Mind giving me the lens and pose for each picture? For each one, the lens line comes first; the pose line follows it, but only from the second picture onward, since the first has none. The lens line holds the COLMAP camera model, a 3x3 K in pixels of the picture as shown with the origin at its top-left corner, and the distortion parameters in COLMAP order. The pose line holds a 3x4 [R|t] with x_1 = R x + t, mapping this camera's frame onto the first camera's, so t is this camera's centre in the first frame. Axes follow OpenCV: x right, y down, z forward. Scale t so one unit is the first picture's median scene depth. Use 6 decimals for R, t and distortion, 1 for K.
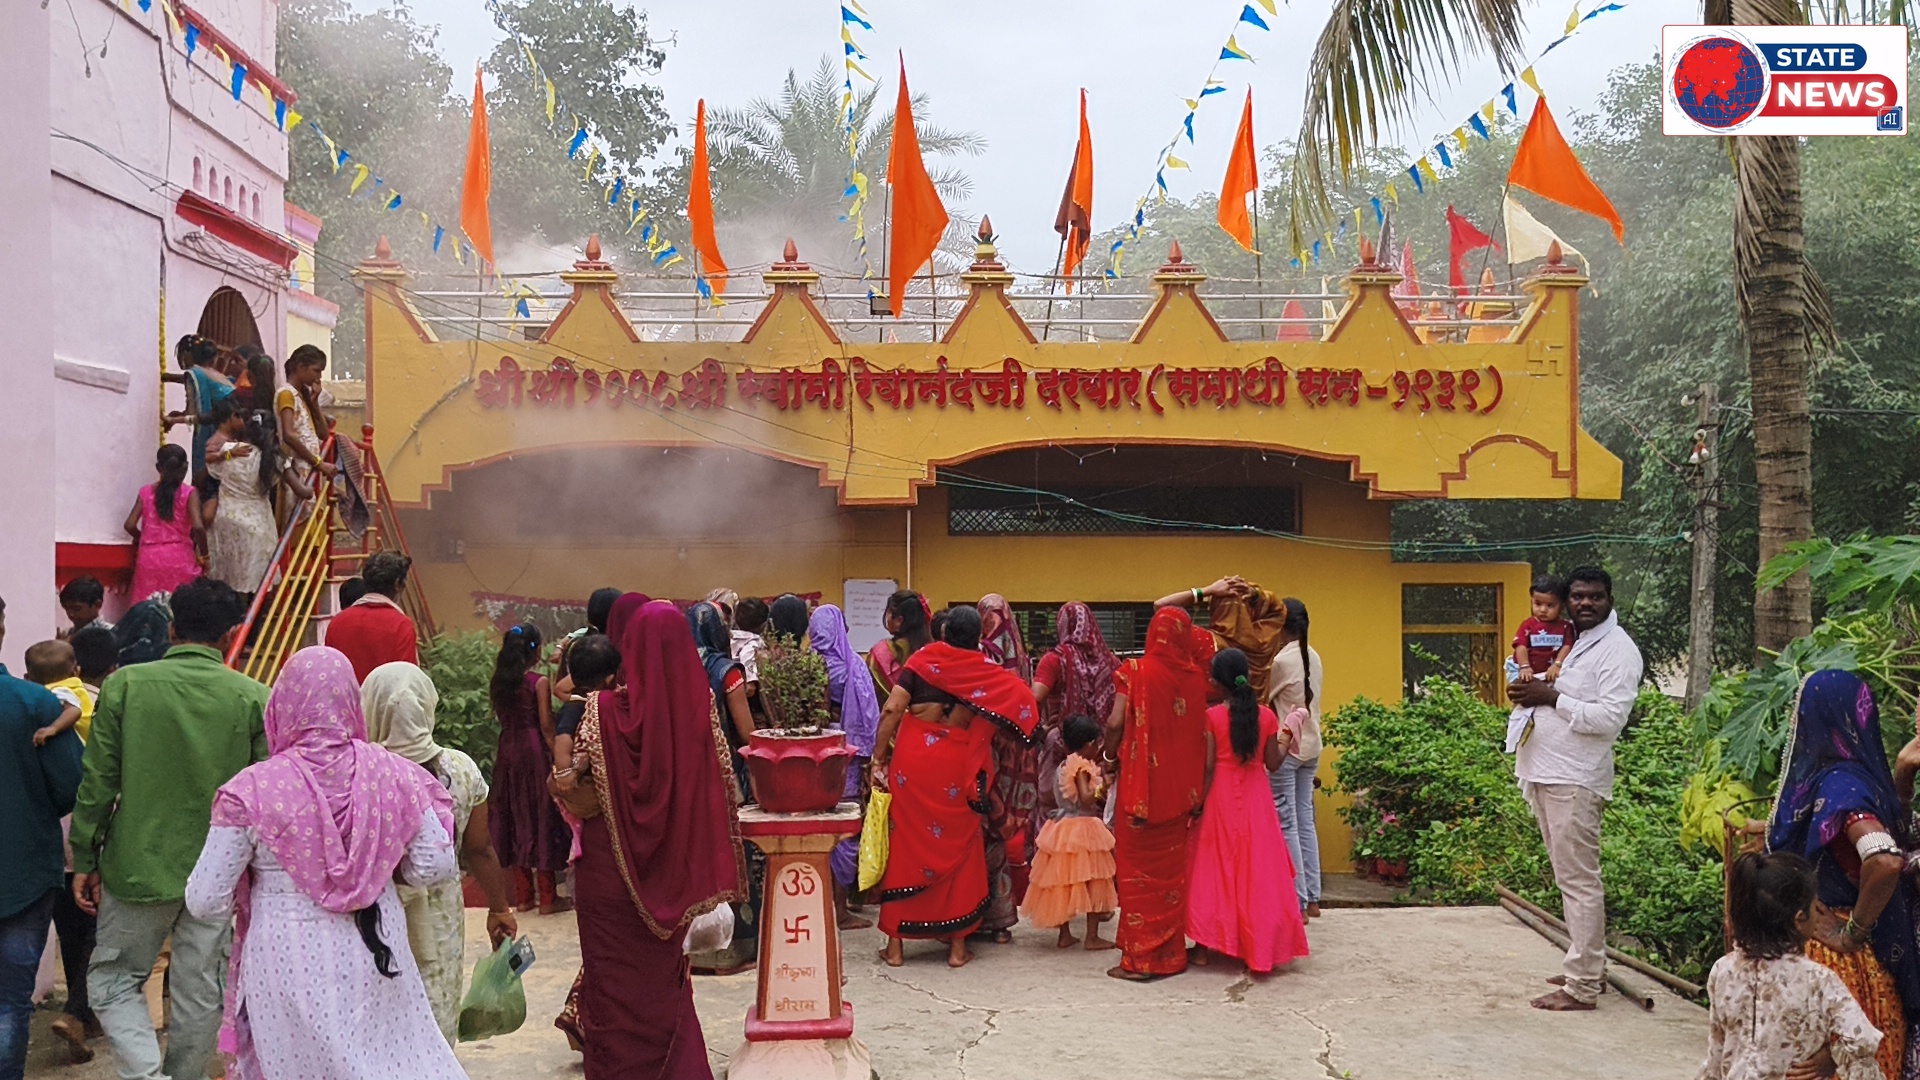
lens RADIAL K [[1712.1, 0, 975.4], [0, 1712.1, 547.4], [0, 0, 1]] dist [0.094162, -0.151467]
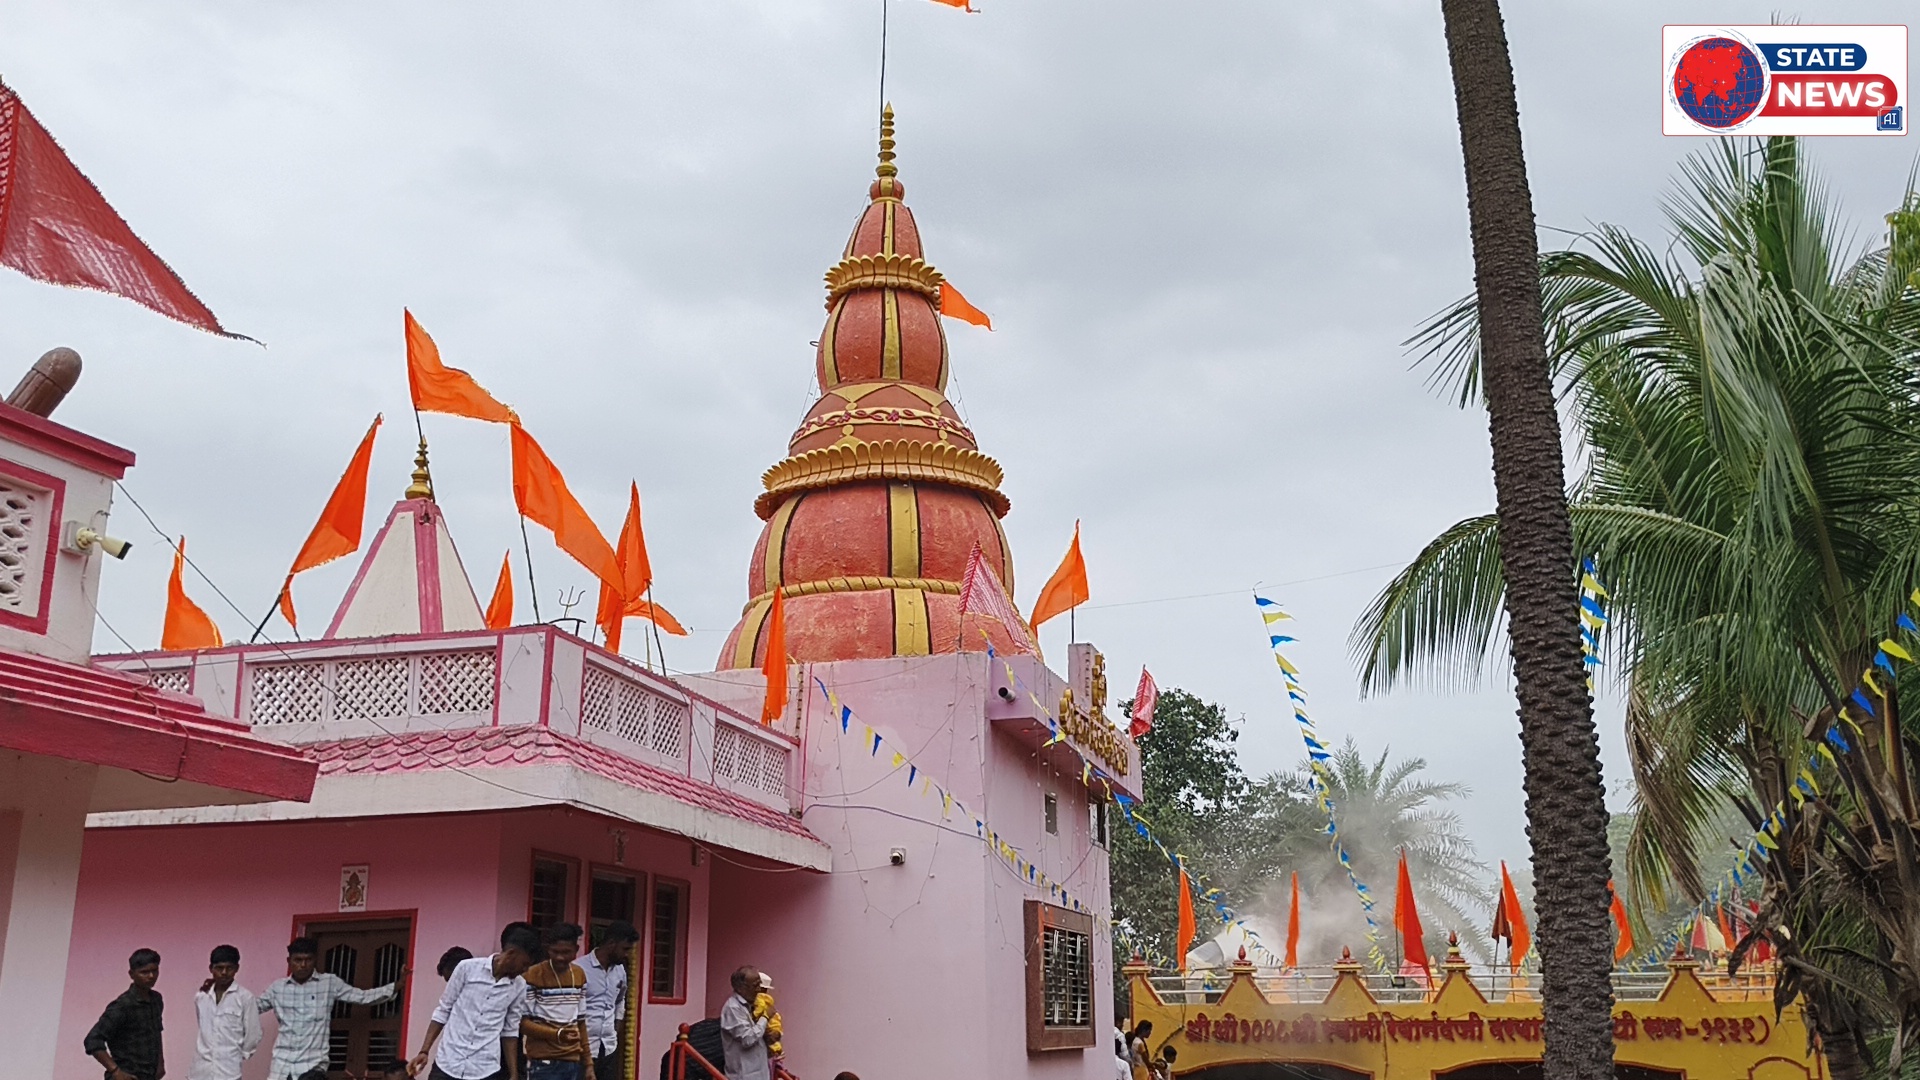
lens RADIAL K [[1712.1, 0, 975.4], [0, 1712.1, 547.4], [0, 0, 1]] dist [0.094162, -0.151467]
pose [[0.954736, -0.085559, -0.284885, 0.082148], [0.007514, 0.964371, -0.264446, -0.103658], [0.297360, 0.250335, 0.921363, -0.980512]]
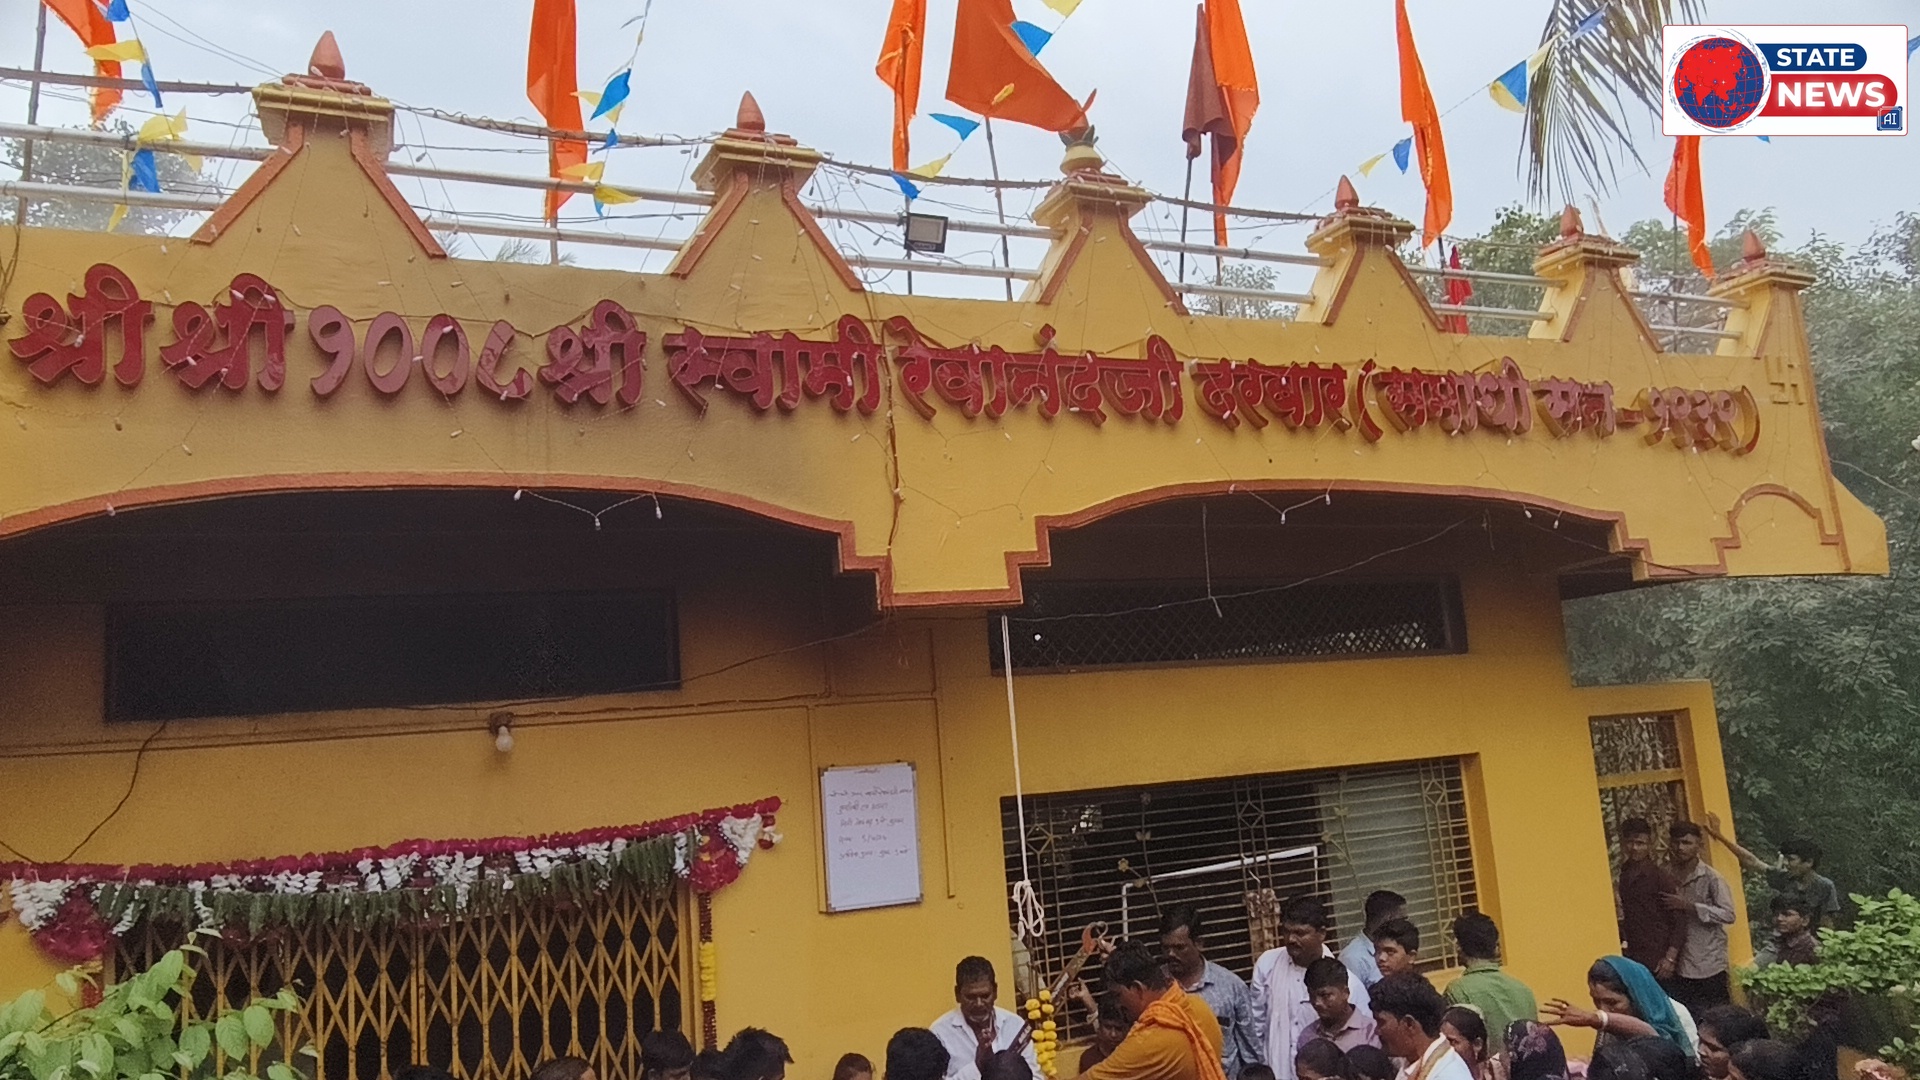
lens RADIAL K [[1403.7, 0, 967.4], [0, 1403.7, 542.5], [0, 0, 1]] dist [0.025712, -0.036772]
pose [[0.917147, -0.009113, 0.398446, -0.215471], [0.070642, 0.987626, -0.140016, 0.014502], [-0.392239, 0.156562, 0.906442, 0.620305]]
